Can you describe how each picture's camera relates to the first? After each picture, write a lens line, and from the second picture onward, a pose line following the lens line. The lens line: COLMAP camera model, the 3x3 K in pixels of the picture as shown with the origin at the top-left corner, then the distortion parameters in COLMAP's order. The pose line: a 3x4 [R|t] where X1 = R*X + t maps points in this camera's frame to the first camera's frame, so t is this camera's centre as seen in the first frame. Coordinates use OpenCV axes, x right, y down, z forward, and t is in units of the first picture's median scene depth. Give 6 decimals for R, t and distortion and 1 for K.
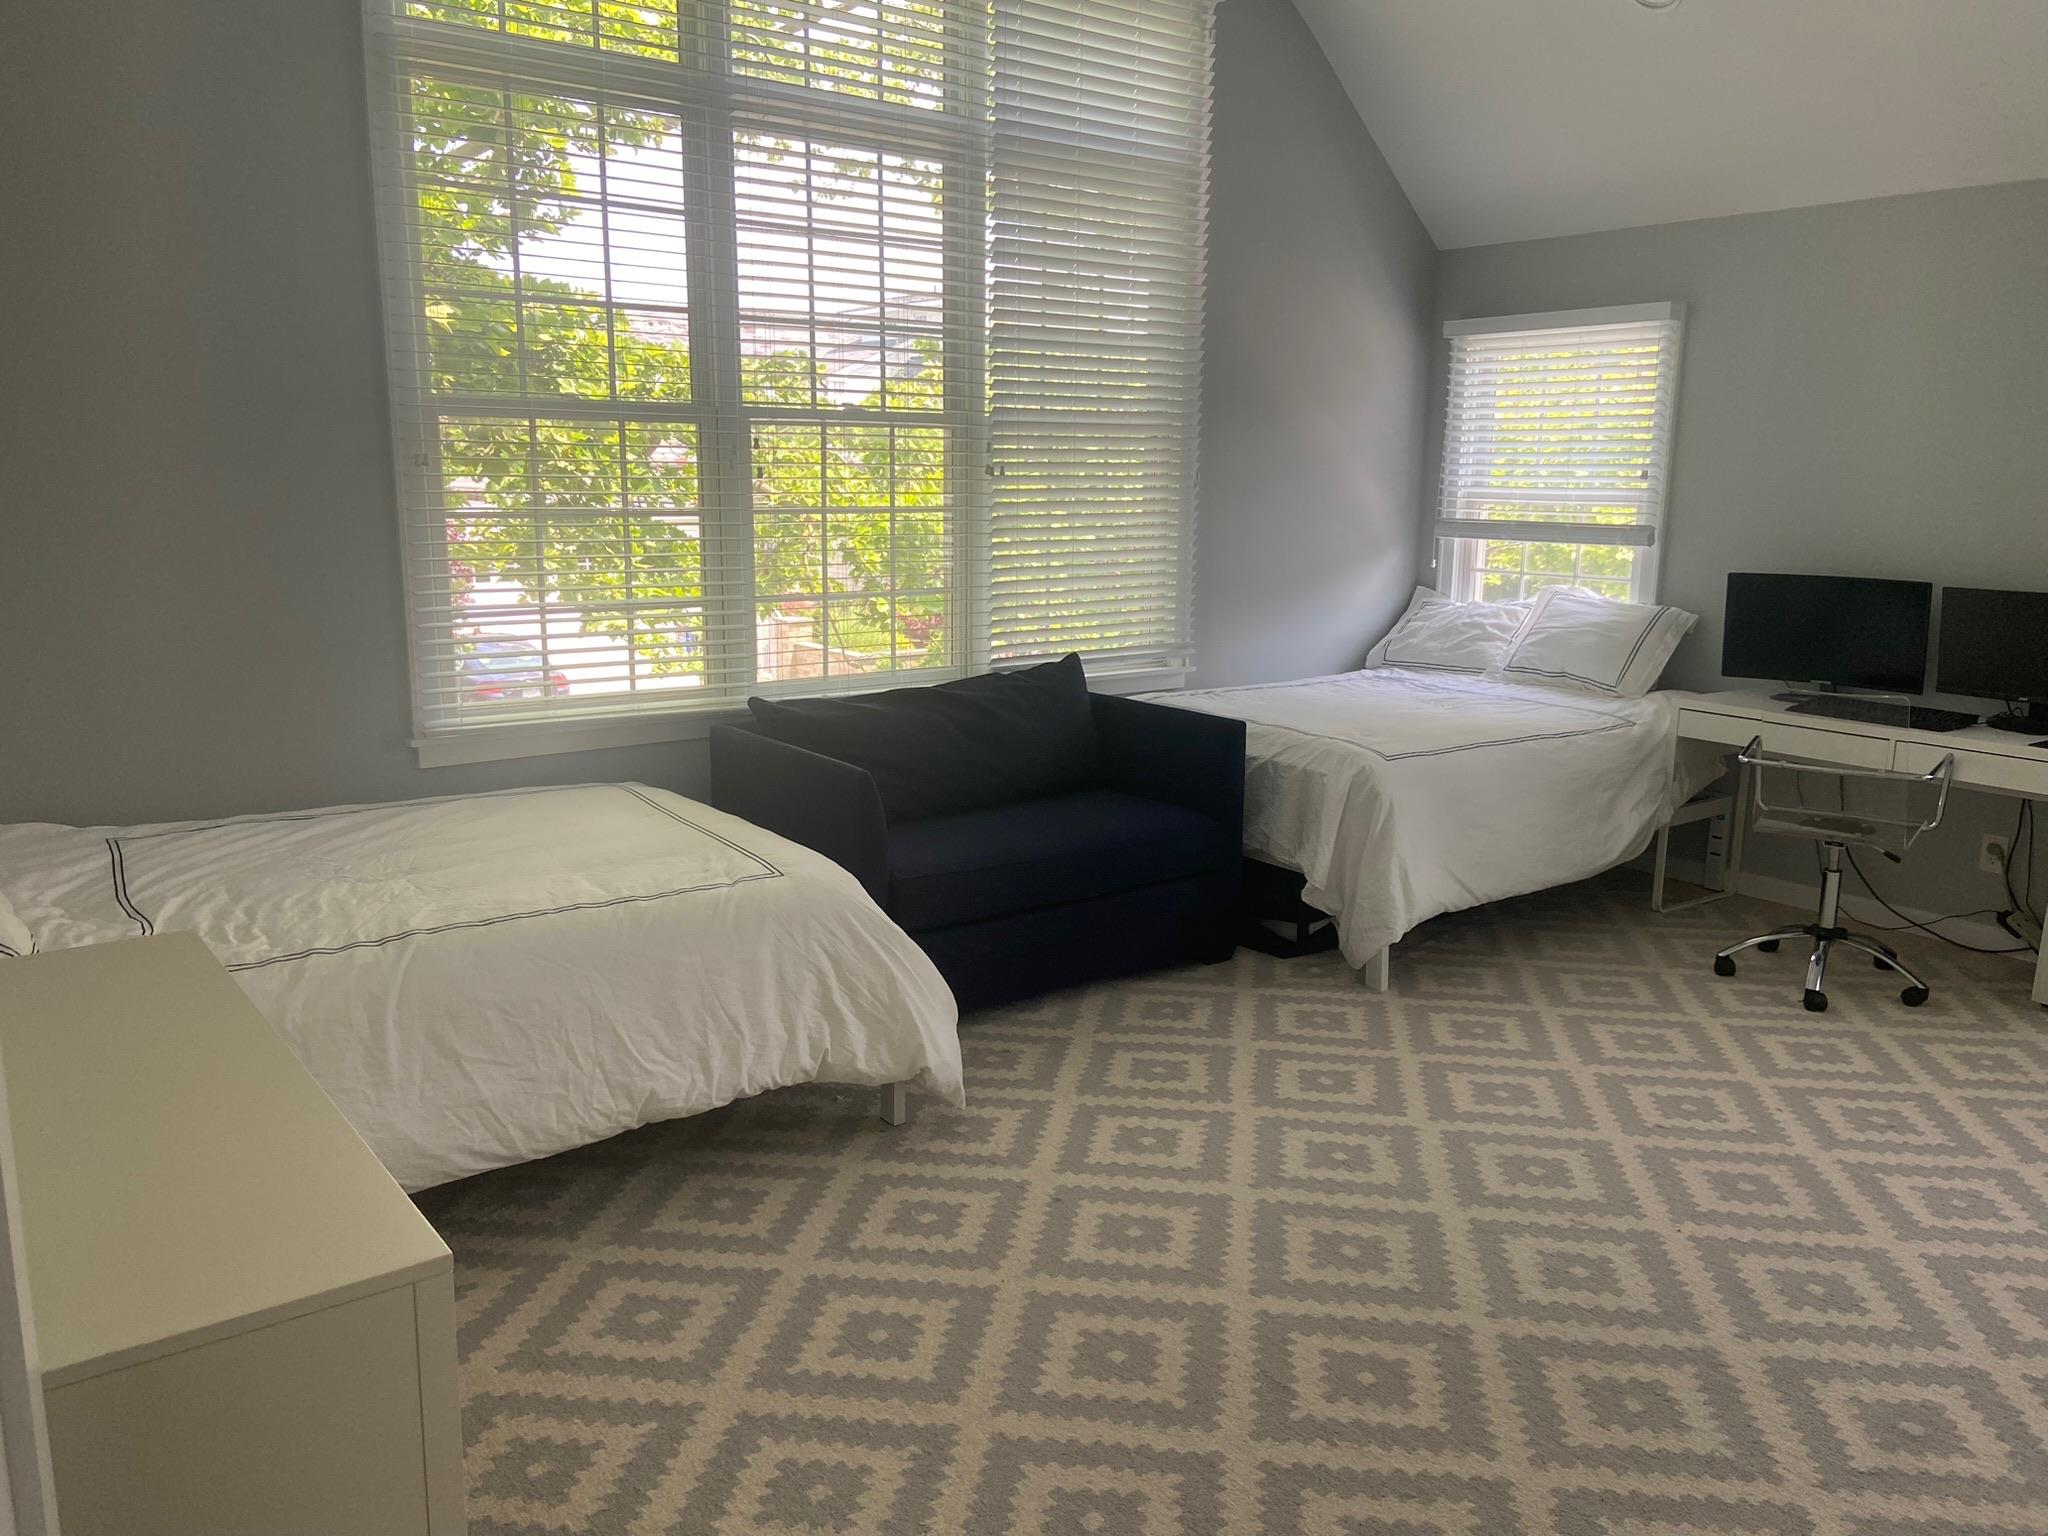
lens RADIAL K [[1528.4, 0, 1016.2], [0, 1528.4, 746.6], [0, 0, 1]] dist [0.088422, -0.099386]
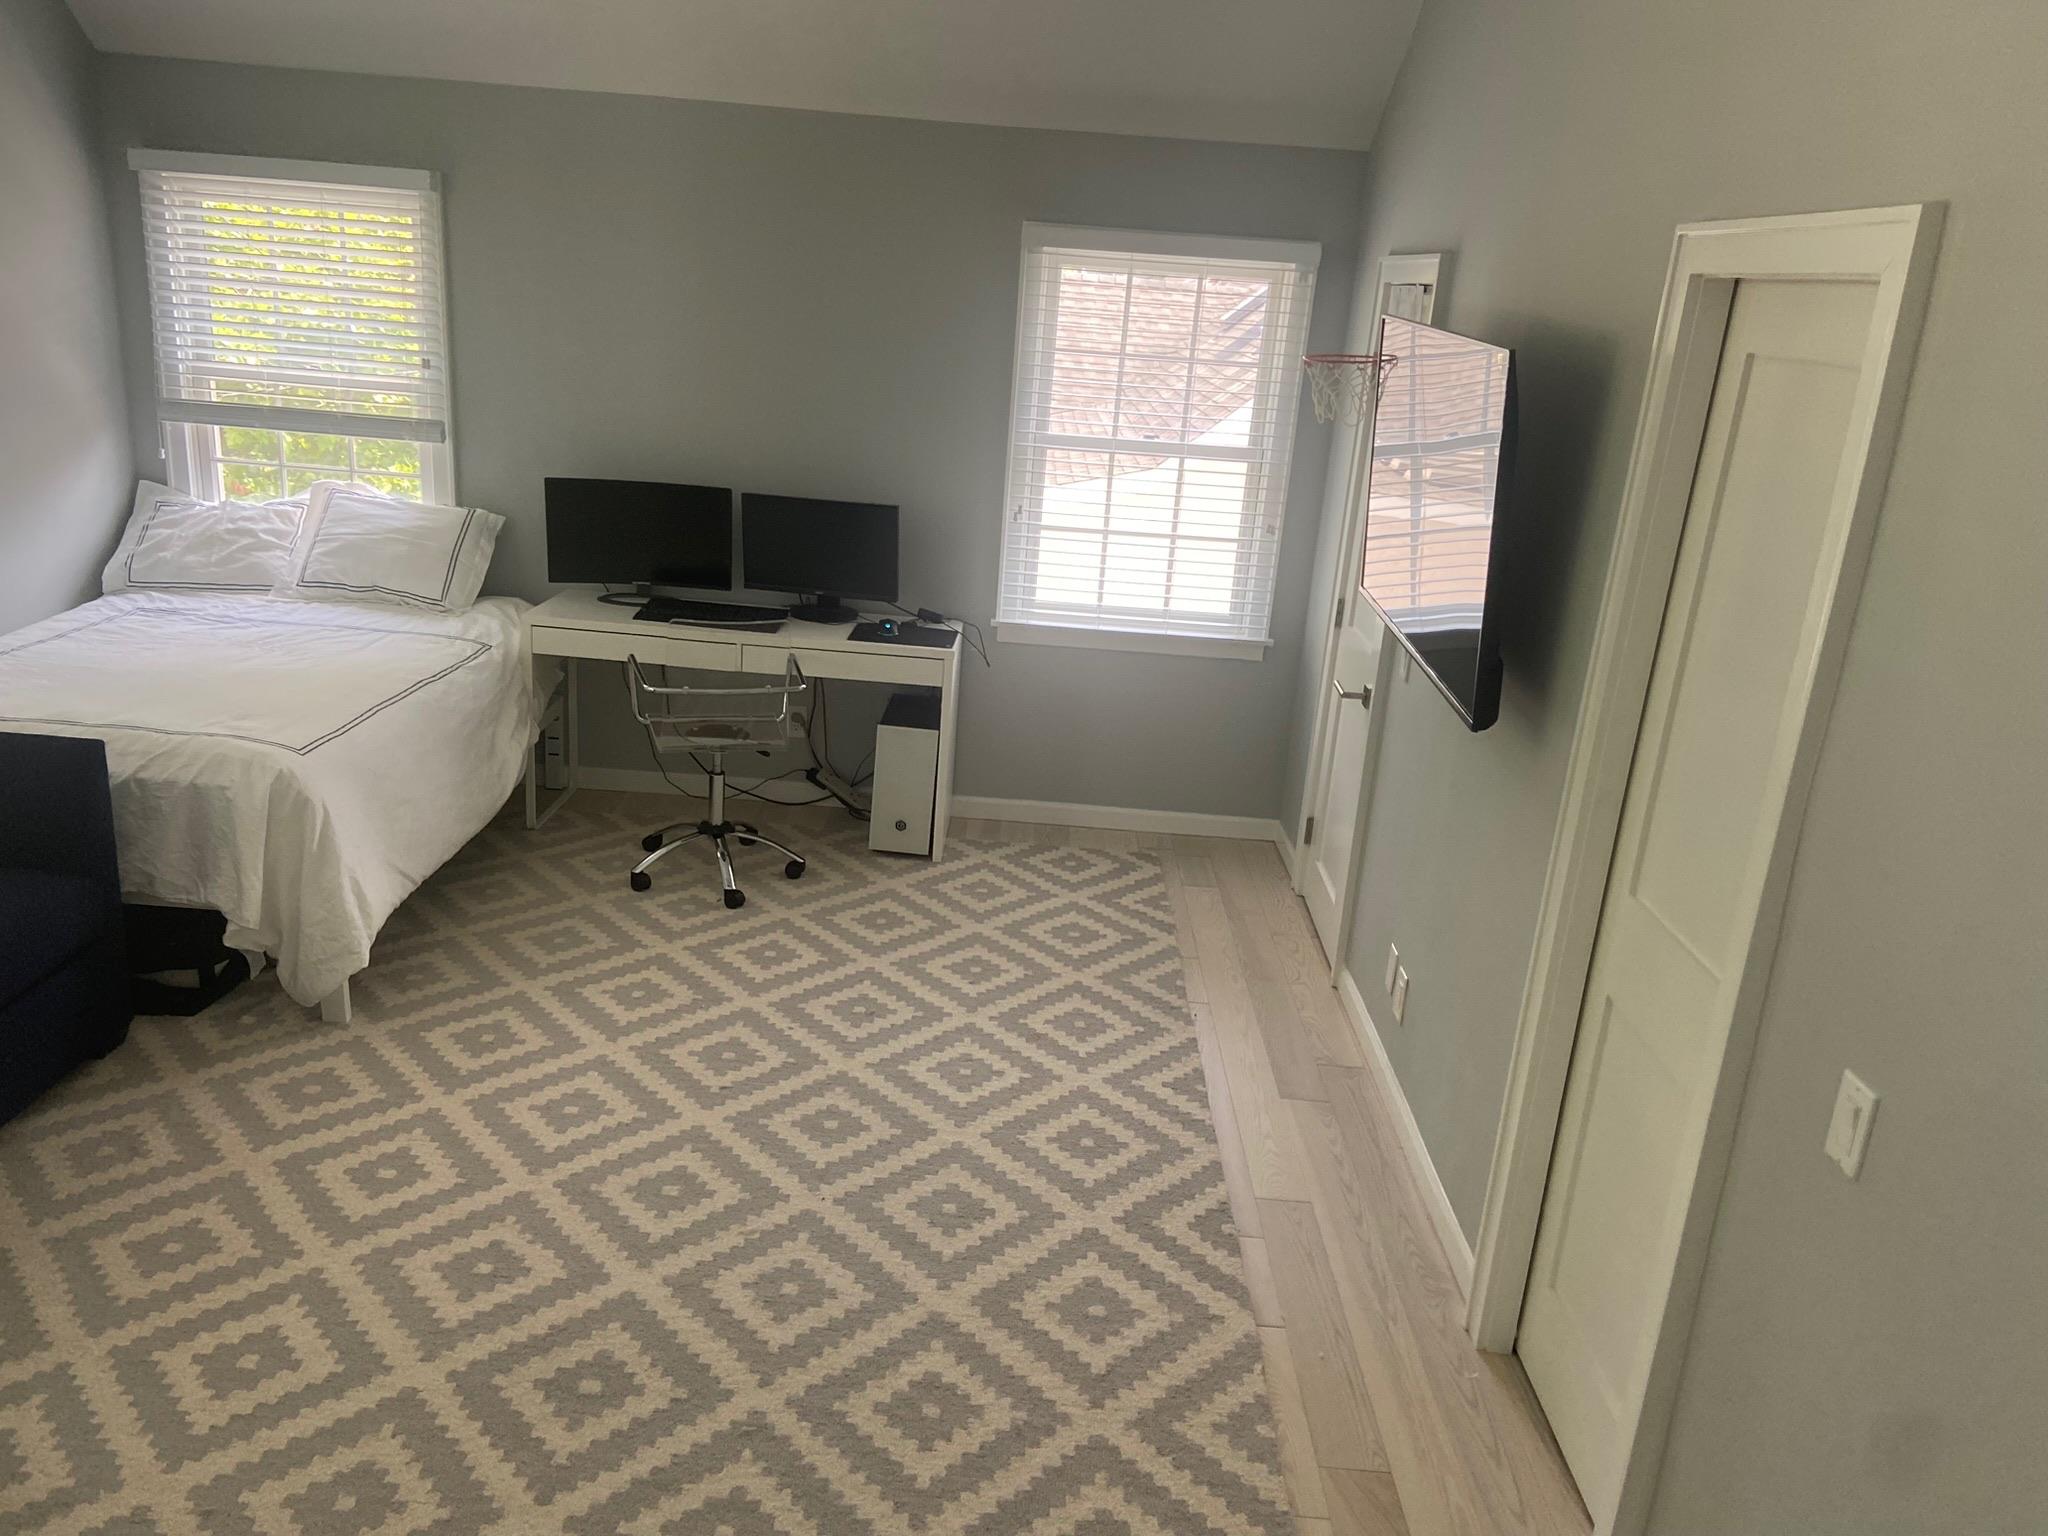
lens RADIAL K [[1528.4, 0, 1010.3], [0, 1528.4, 760.3], [0, 0, 1]] dist [0.088422, -0.099386]
pose [[0.614881, -0.201399, 0.762470, -0.168110], [0.079377, 0.977736, 0.194247, -0.124801], [-0.784615, -0.058916, 0.617178, 0.188345]]
